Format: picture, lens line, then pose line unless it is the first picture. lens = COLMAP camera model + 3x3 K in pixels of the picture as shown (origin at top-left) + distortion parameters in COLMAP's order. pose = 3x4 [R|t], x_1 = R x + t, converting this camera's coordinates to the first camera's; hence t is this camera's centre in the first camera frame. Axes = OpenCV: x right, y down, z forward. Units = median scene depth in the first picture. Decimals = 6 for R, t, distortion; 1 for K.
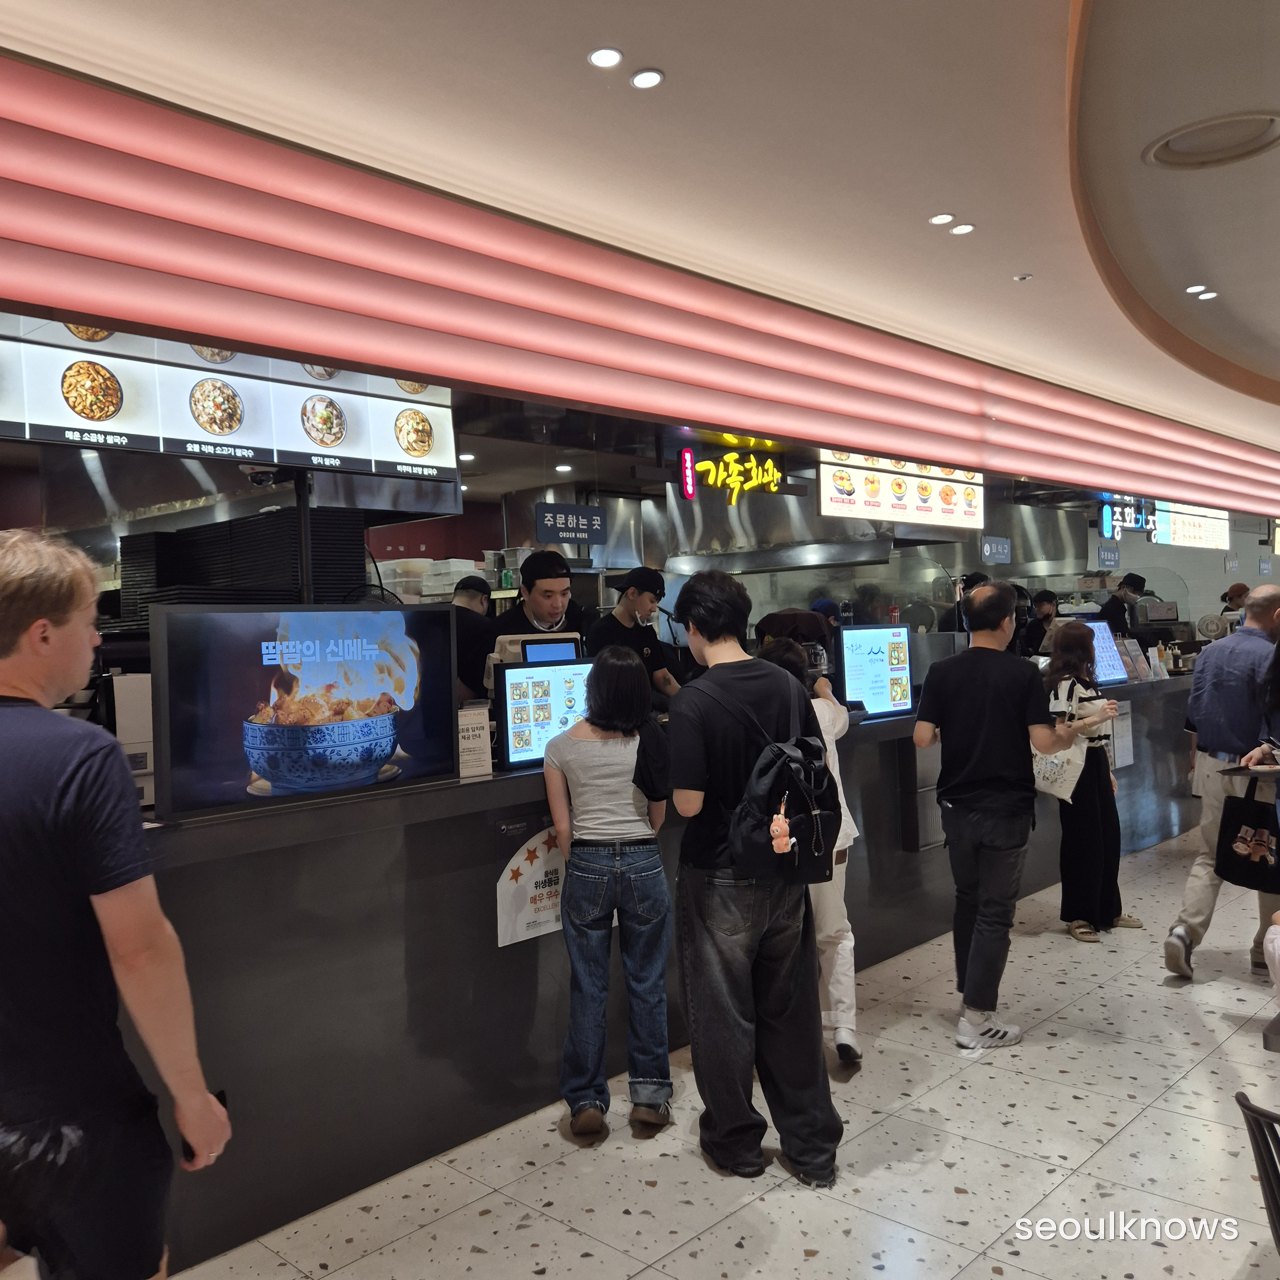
lens RADIAL K [[1125.5, 0, 600.7], [0, 1125.5, 649.8], [0, 0, 1]] dist [0.082300, -0.074338]
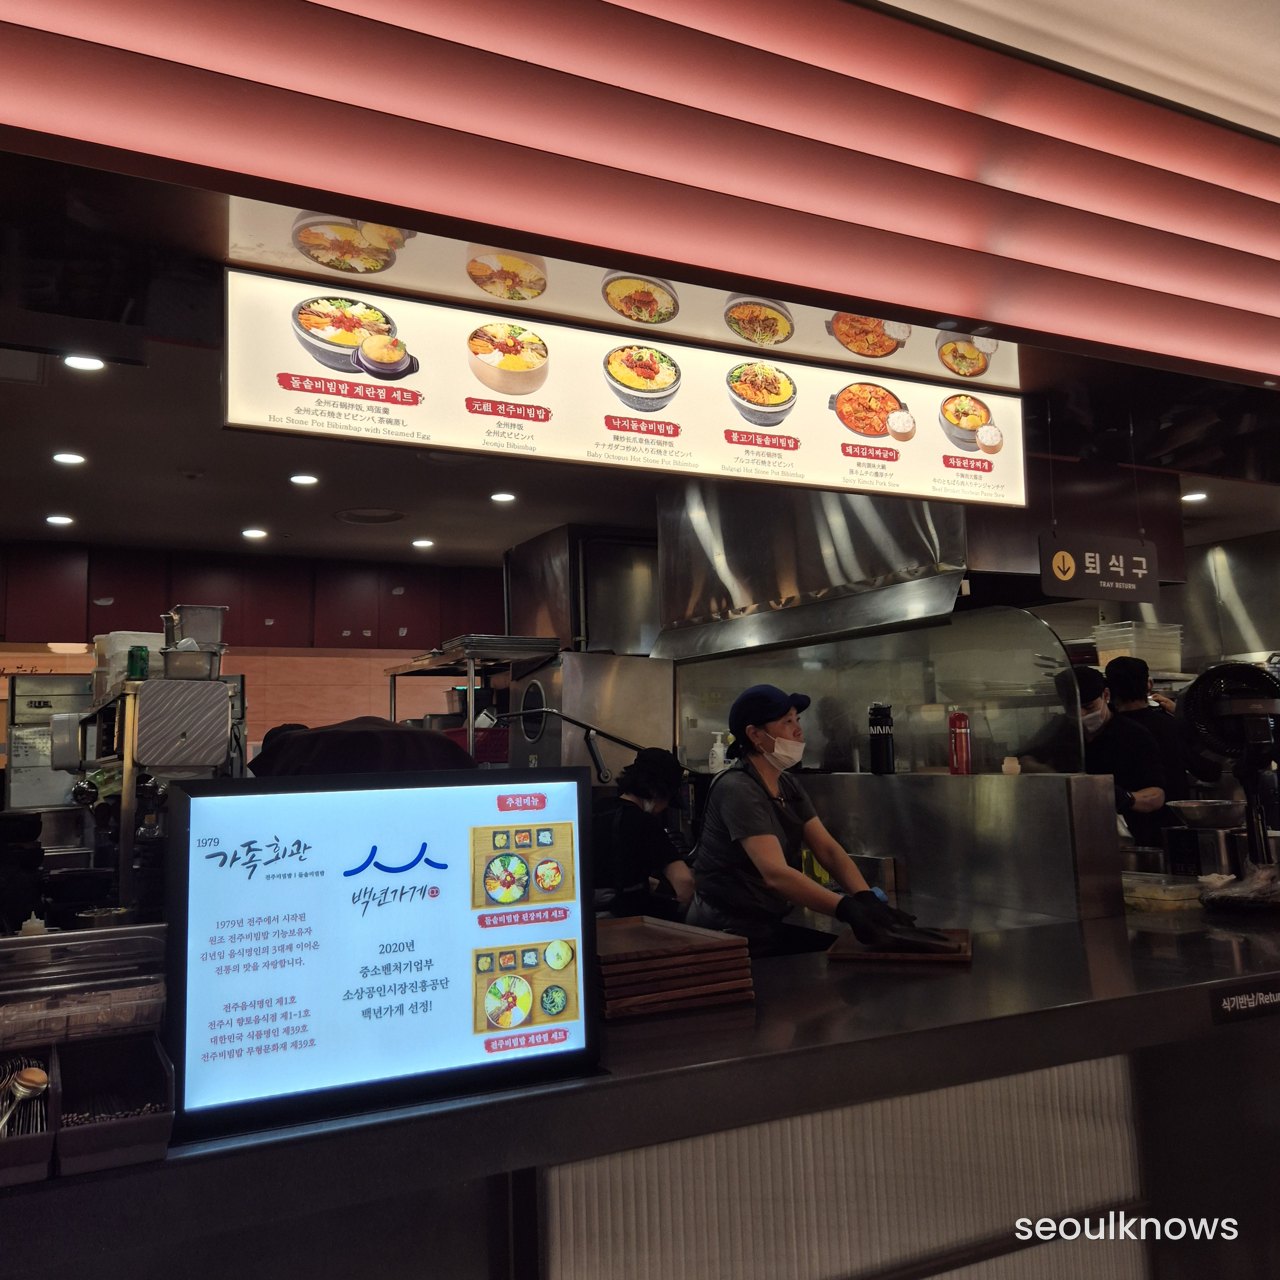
lens RADIAL K [[1125.5, 0, 600.7], [0, 1125.5, 649.8], [0, 0, 1]] dist [0.082300, -0.074338]
pose [[0.945616, -0.018332, -0.324769, 0.379712], [-0.012585, 0.995601, -0.092841, -0.026731], [0.325042, 0.091879, 0.941226, 0.706293]]
